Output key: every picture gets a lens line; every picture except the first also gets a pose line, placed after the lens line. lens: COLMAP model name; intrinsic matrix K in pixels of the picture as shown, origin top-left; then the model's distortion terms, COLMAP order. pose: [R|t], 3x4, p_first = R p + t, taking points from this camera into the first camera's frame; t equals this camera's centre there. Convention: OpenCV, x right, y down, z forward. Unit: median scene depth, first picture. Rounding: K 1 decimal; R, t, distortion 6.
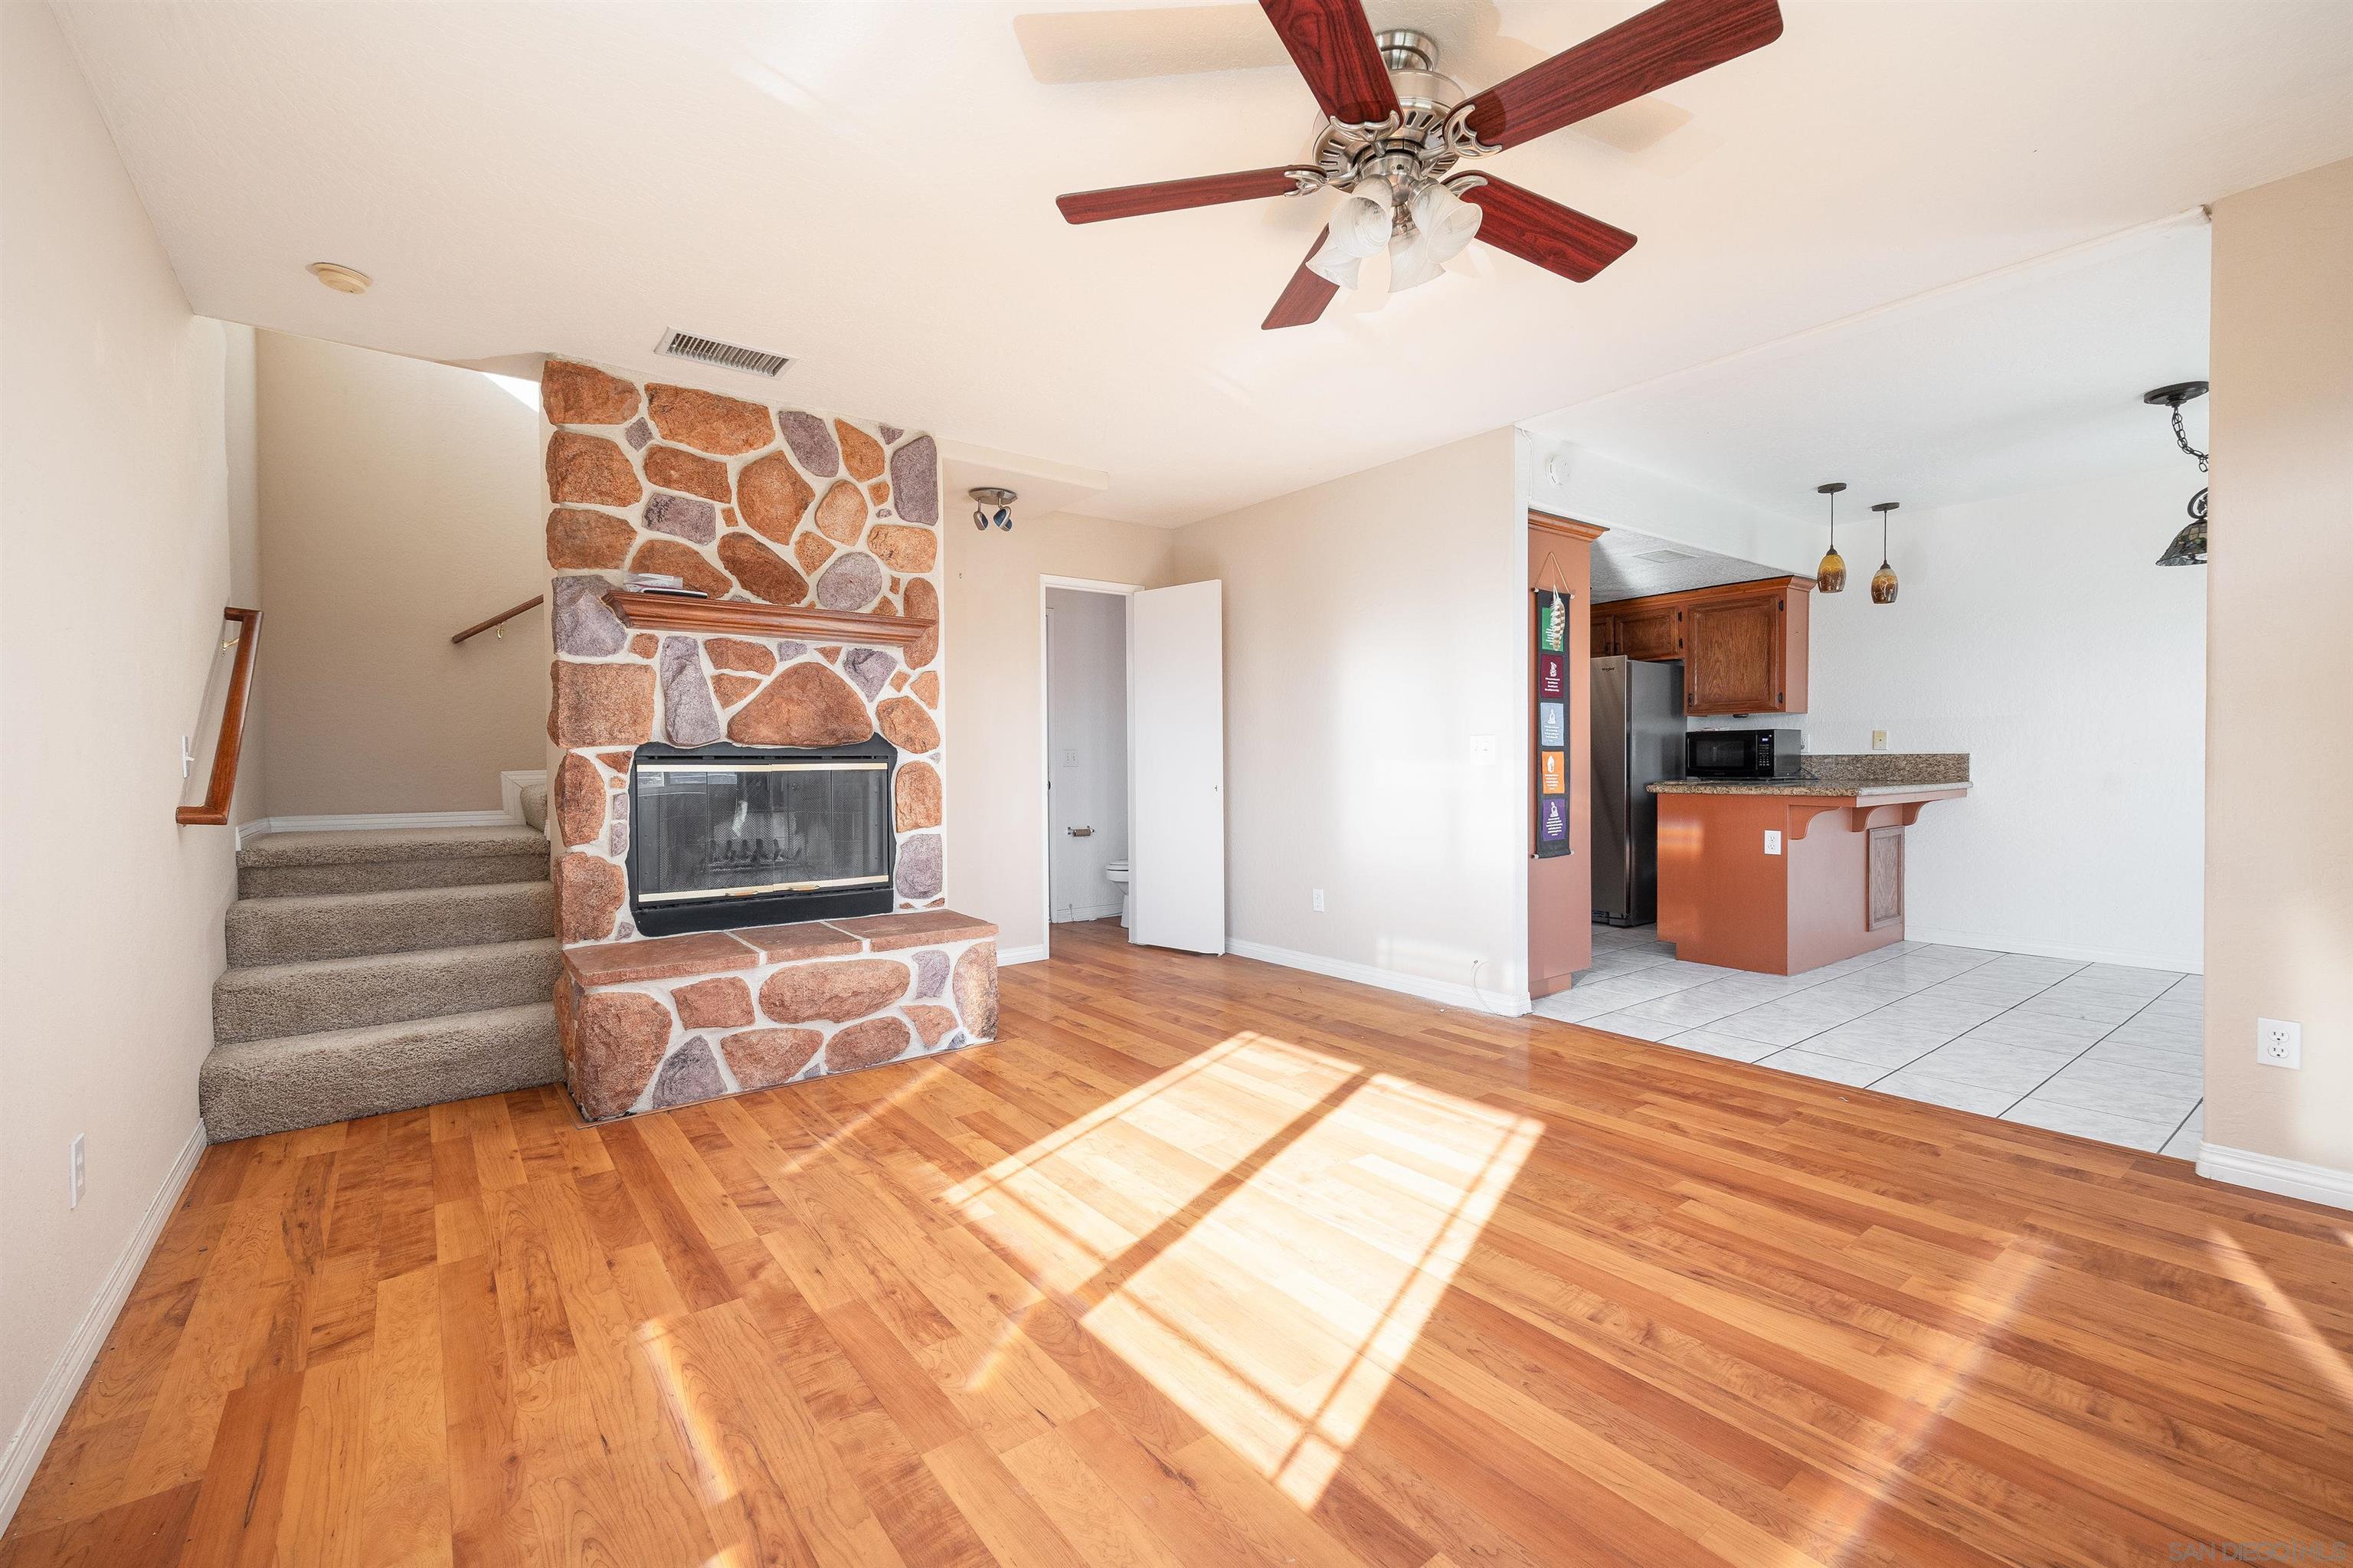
lens RADIAL K [[1037.4, 0, 1187.5], [0, 1037.4, 783.2], [0, 0, 1]] dist [0.000734, 0.000015]
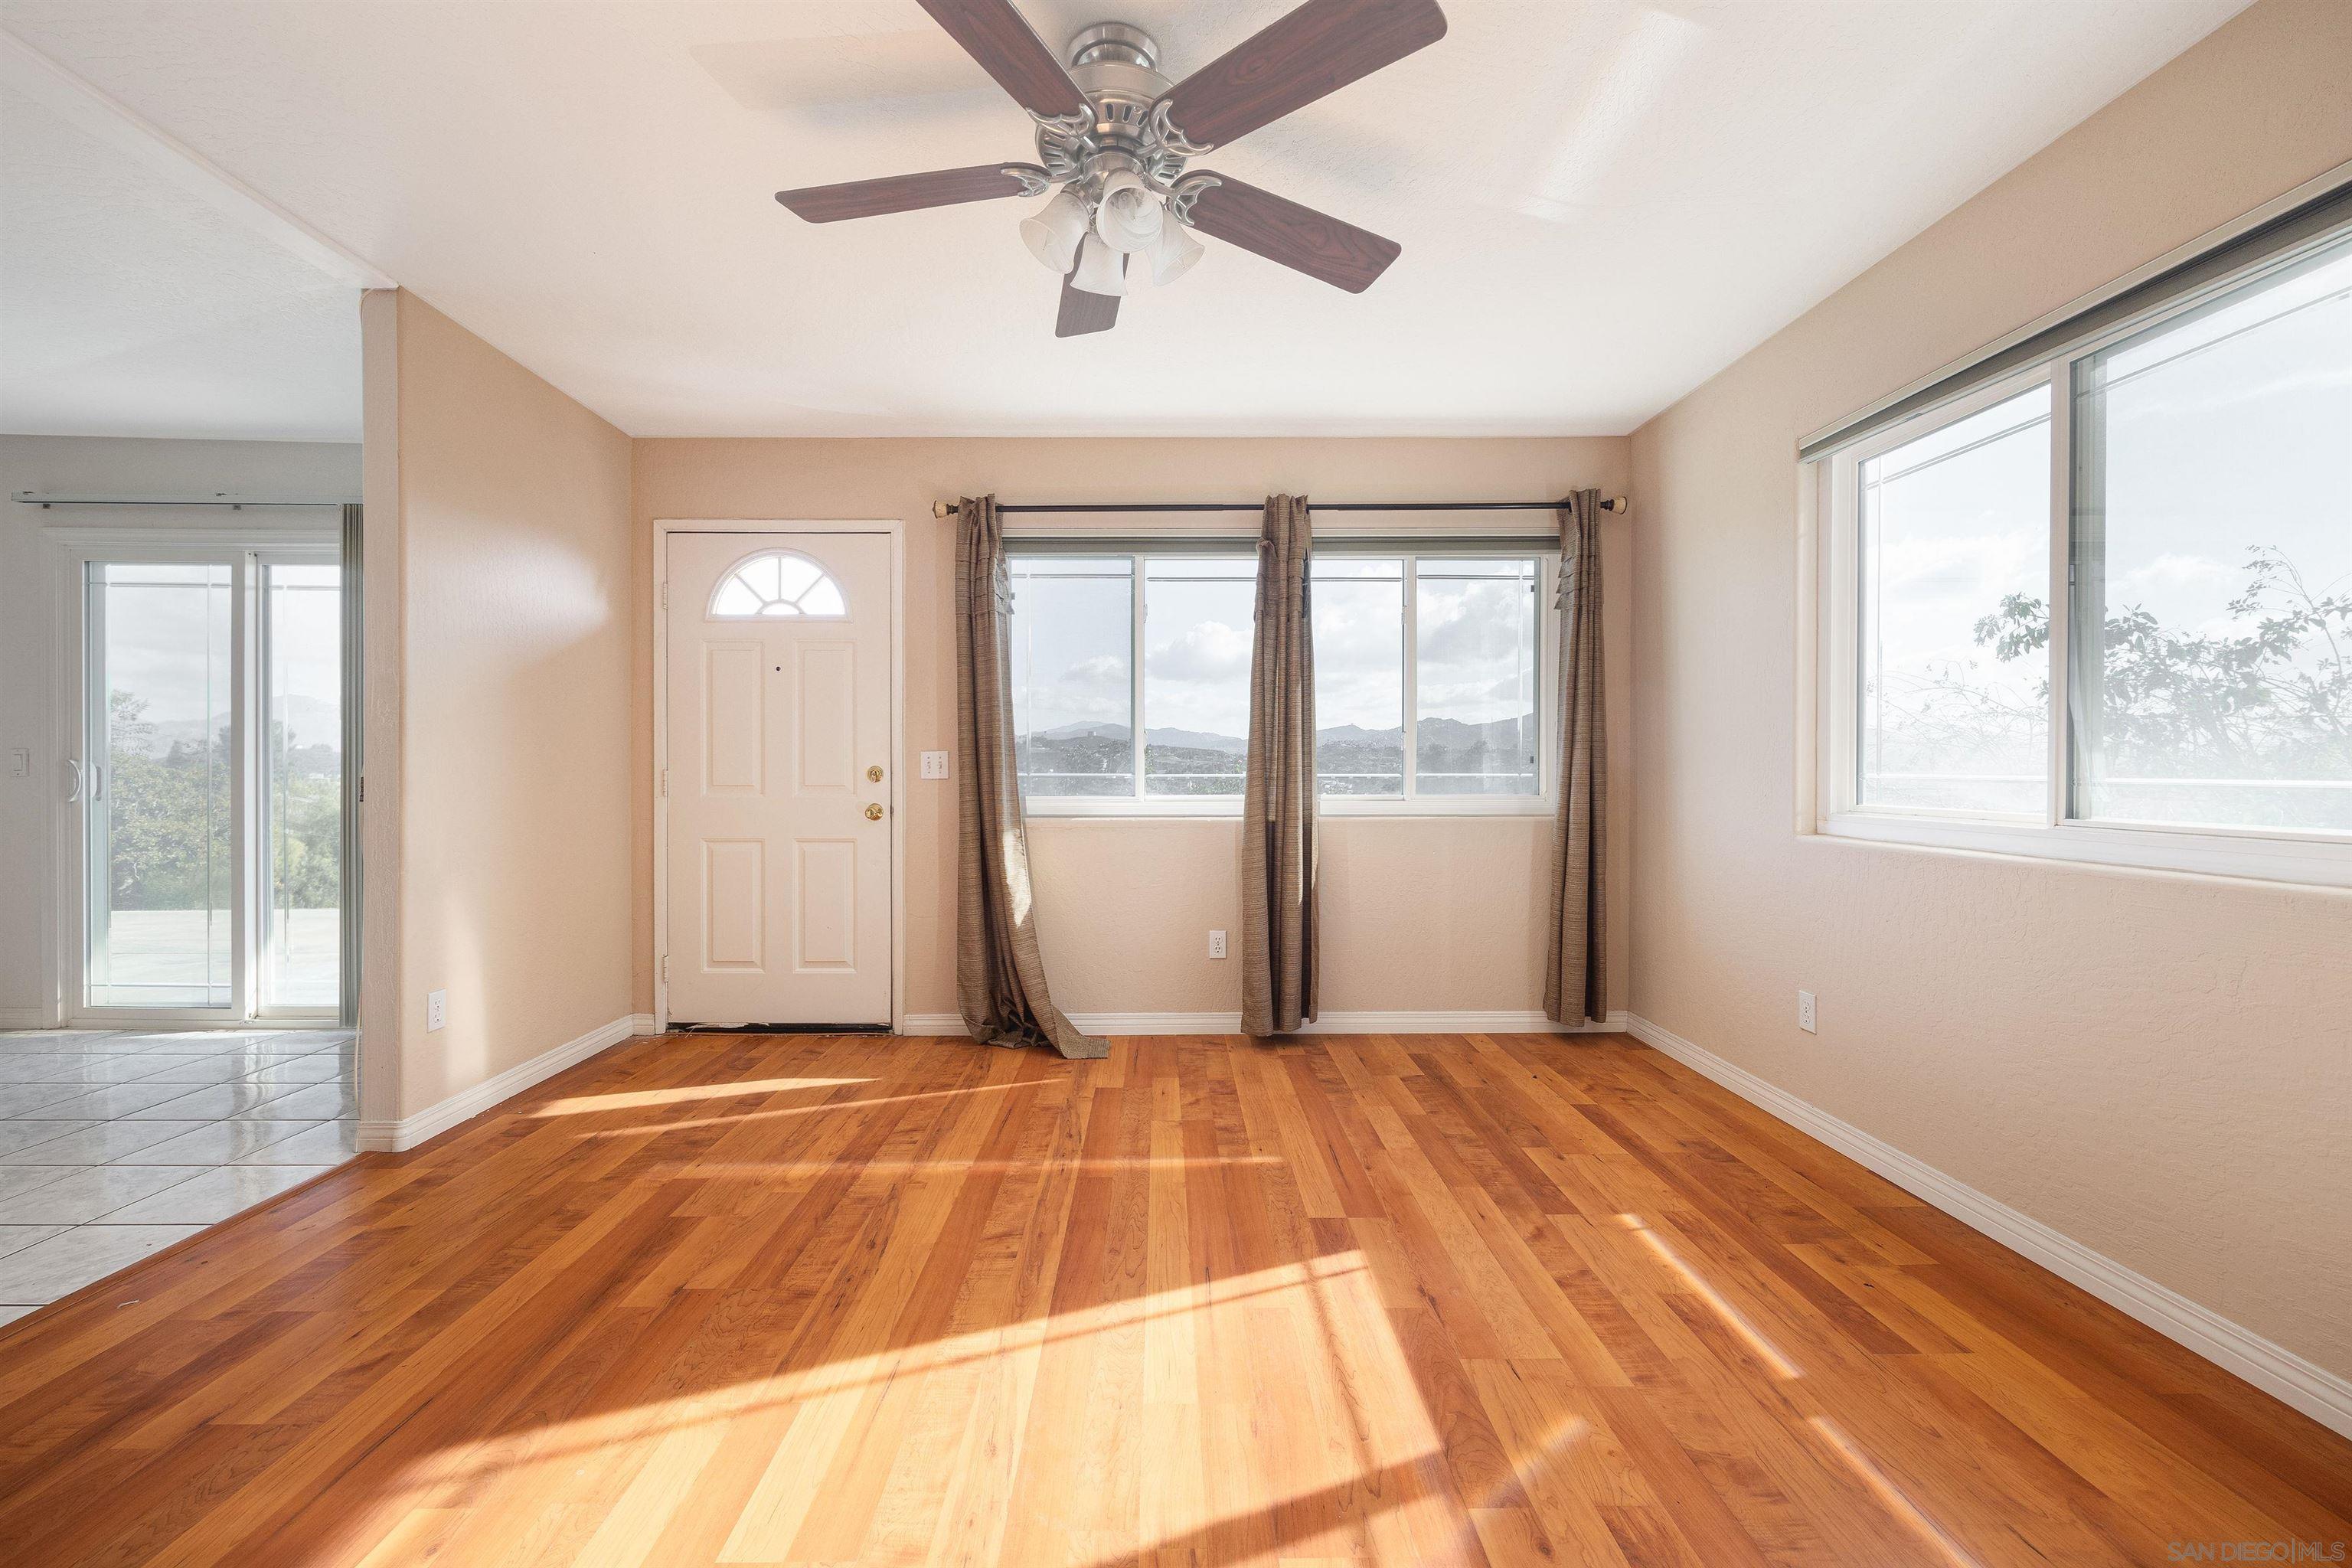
lens RADIAL K [[949.0, 0, 1161.8], [0, 949.0, 769.8], [0, 0, 1]] dist [0.000628, 0.000853]
pose [[-0.796923, 0.007736, 0.604031, -0.362739], [0.019144, 0.999739, 0.012454, -0.035533], [-0.603777, 0.021488, -0.796864, 1.612452]]
